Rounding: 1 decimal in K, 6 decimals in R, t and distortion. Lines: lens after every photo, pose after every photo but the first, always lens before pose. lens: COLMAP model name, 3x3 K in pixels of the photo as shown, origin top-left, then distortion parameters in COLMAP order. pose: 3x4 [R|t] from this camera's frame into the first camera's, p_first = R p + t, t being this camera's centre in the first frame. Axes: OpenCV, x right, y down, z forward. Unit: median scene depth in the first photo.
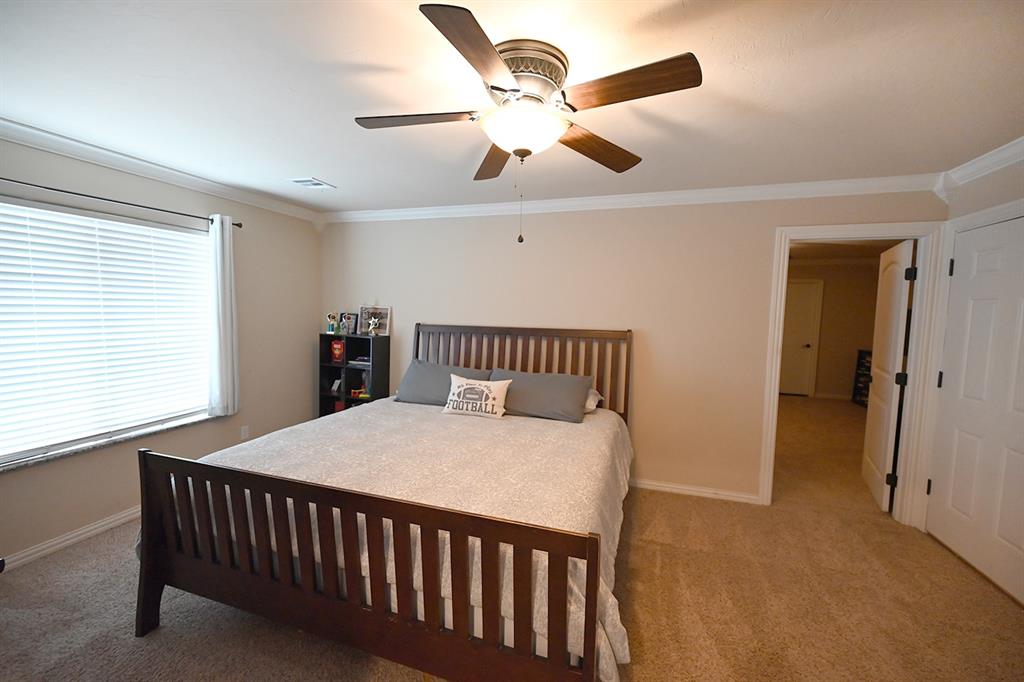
lens RADIAL K [[404.6, 0, 511.2], [0, 404.6, 338.9], [0, 0, 1]] dist [-0.000042, -0.000079]
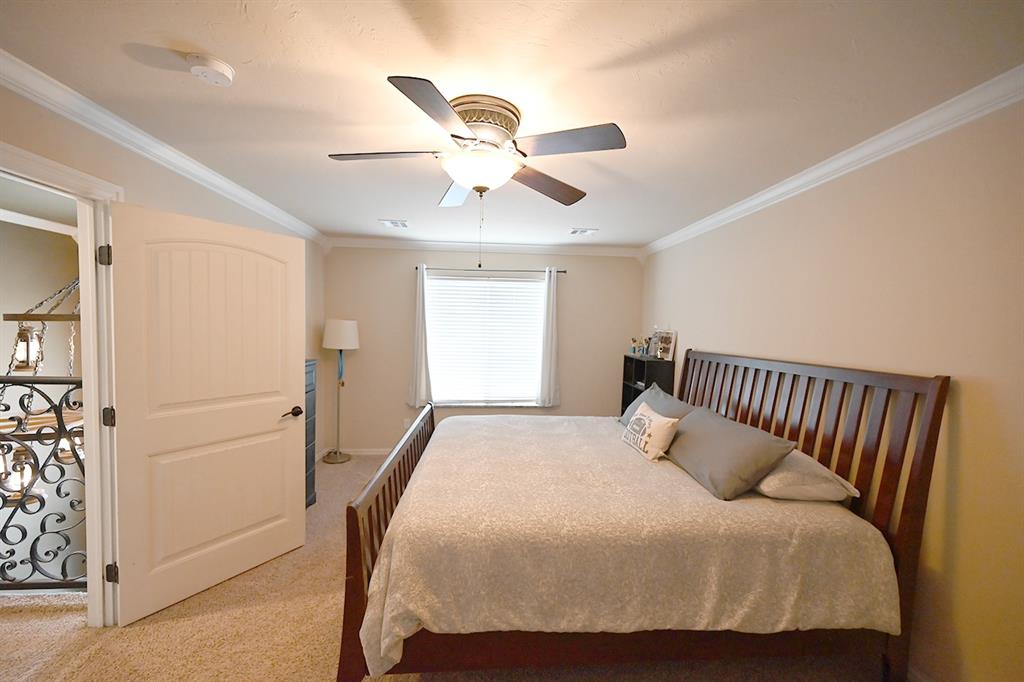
lens RADIAL K [[404.6, 0, 511.2], [0, 404.6, 338.9], [0, 0, 1]] dist [-0.000042, -0.000079]
pose [[0.378867, 0.020757, -0.925218, 0.574449], [-0.087130, 0.996108, -0.013331, -0.017806], [0.921340, 0.085665, 0.379201, 0.344588]]
